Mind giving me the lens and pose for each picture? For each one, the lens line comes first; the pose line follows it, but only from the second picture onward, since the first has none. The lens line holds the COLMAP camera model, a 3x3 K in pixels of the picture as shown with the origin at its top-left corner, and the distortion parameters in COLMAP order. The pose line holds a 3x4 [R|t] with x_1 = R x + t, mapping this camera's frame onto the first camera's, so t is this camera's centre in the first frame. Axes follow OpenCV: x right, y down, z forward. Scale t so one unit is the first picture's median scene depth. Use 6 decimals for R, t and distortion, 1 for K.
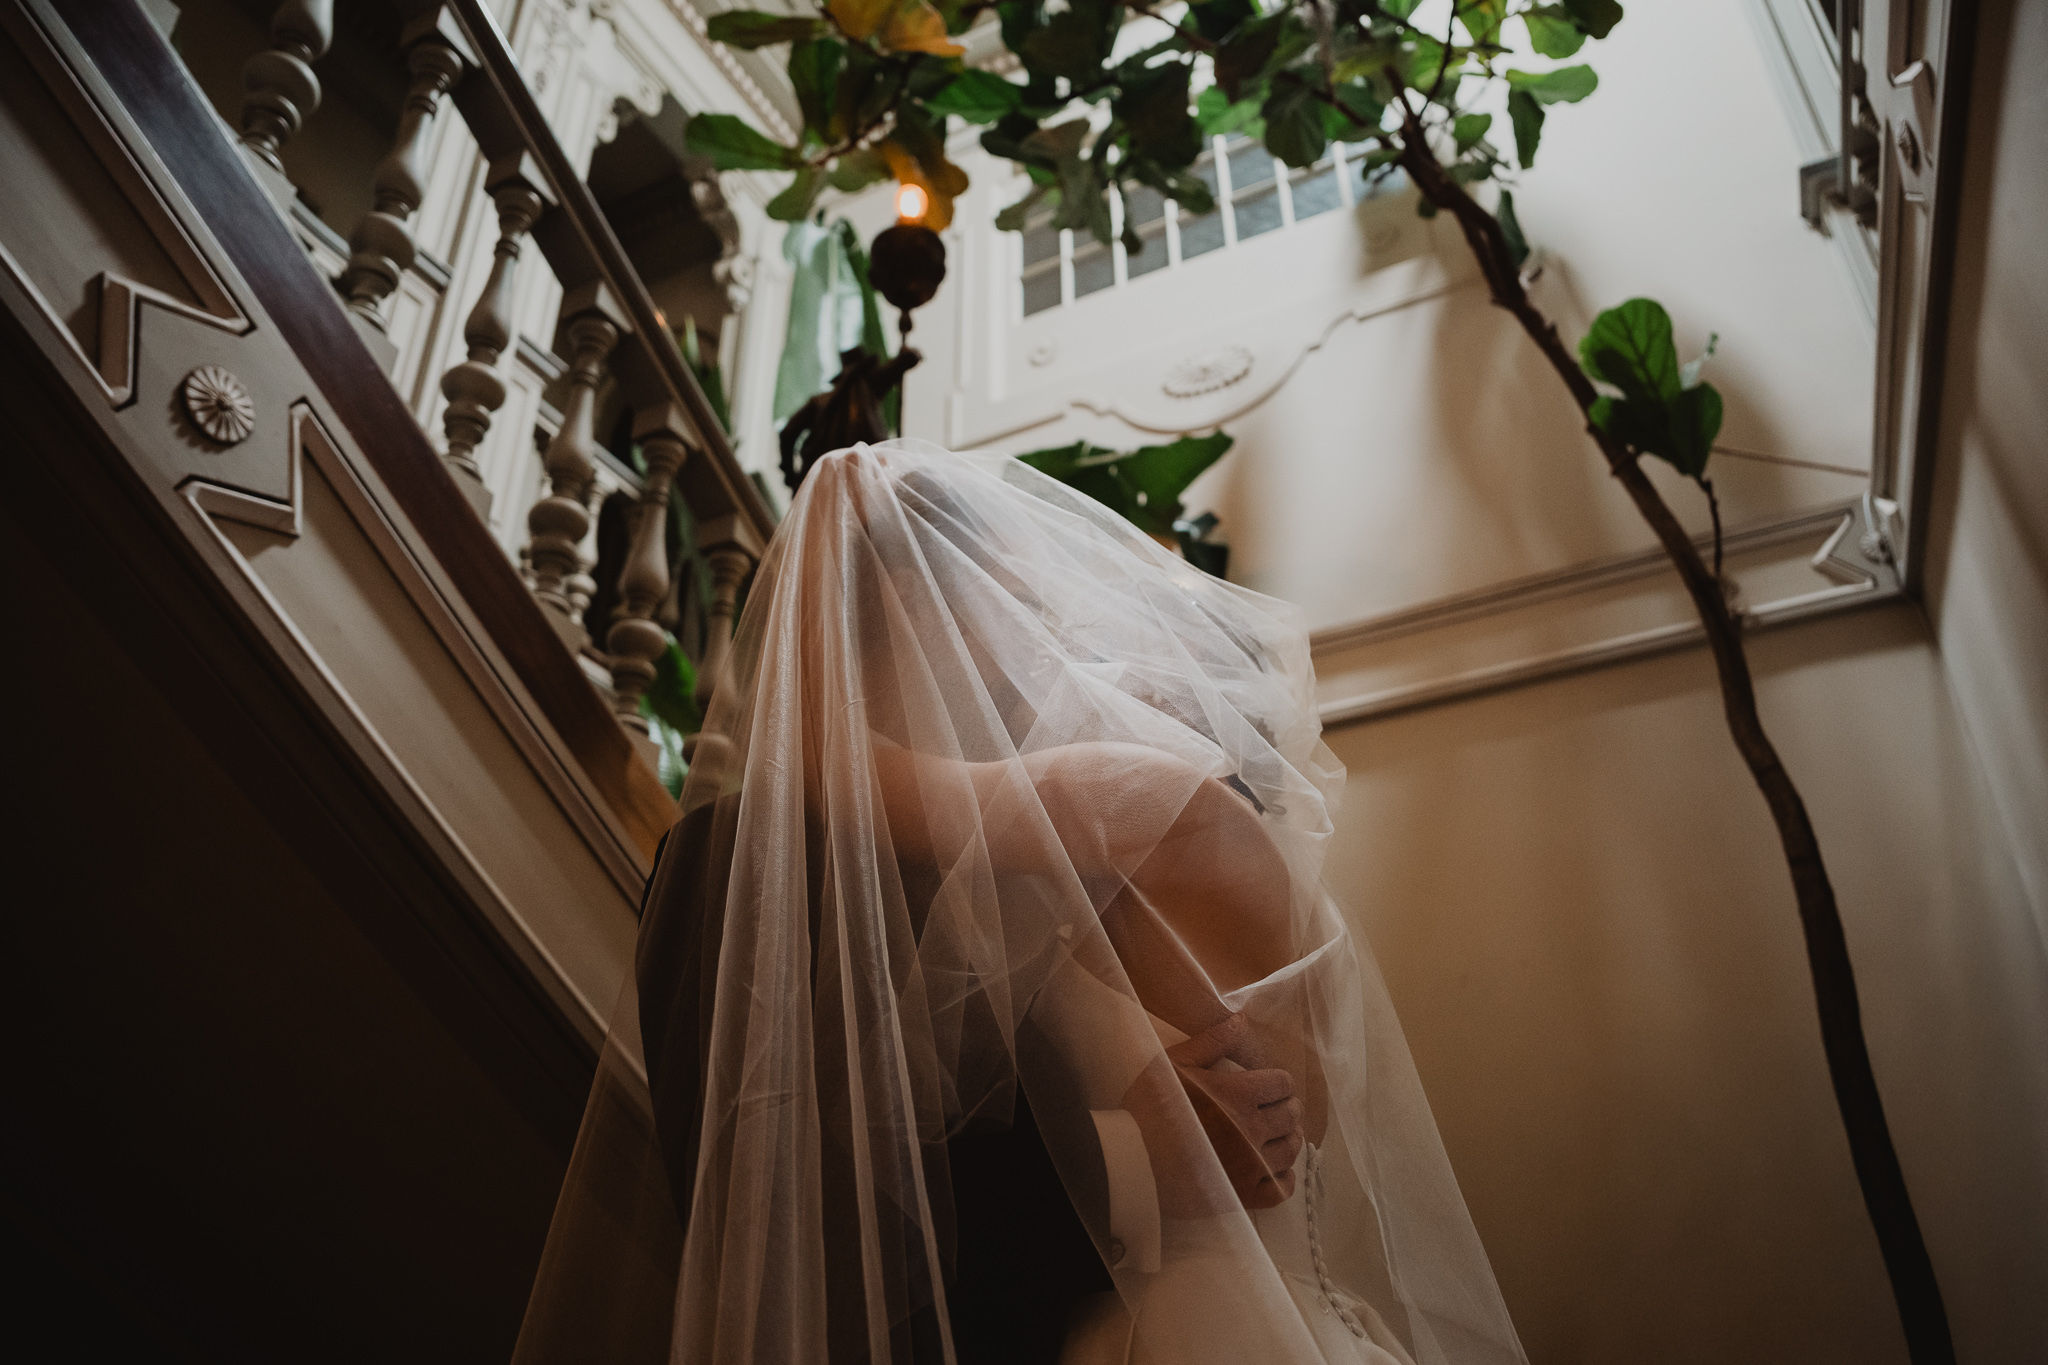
lens RADIAL K [[1449.7, 0, 1024.0], [0, 1449.7, 682.5], [0, 0, 1]] dist [-0.148816, 0.097510]
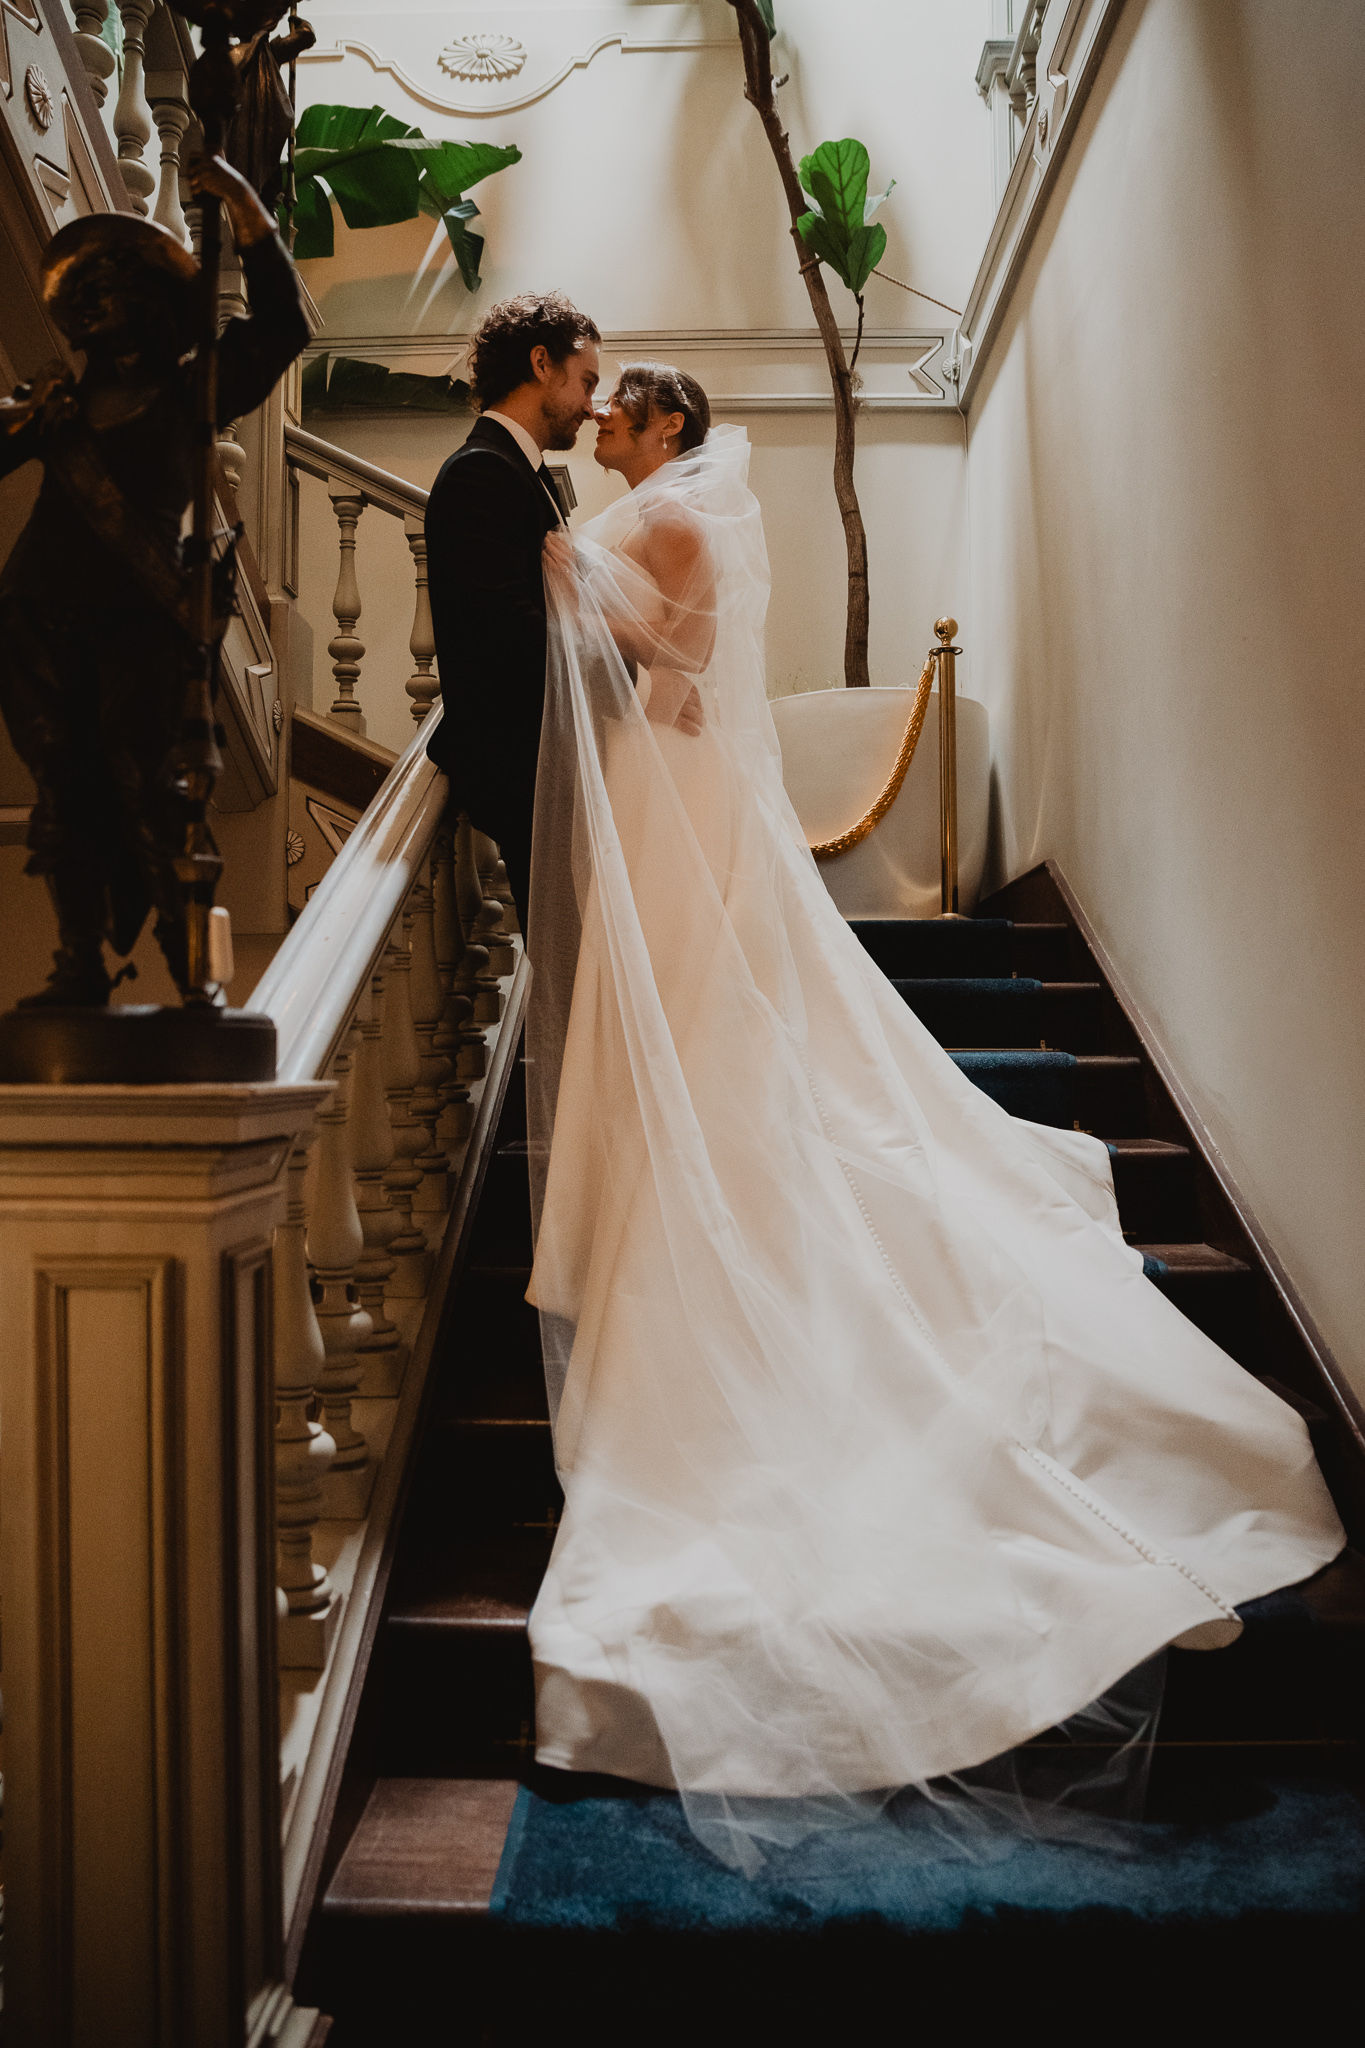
lens RADIAL K [[1449.7, 0, 676.5], [0, 1449.7, 1070.1], [0, 0, 1]] dist [-0.148816, 0.097510]
pose [[0.904022, 0.001445, 0.427483, -0.276183], [-0.208280, 0.874761, 0.437506, -0.034534], [-0.373313, -0.484552, 0.791105, -0.415772]]
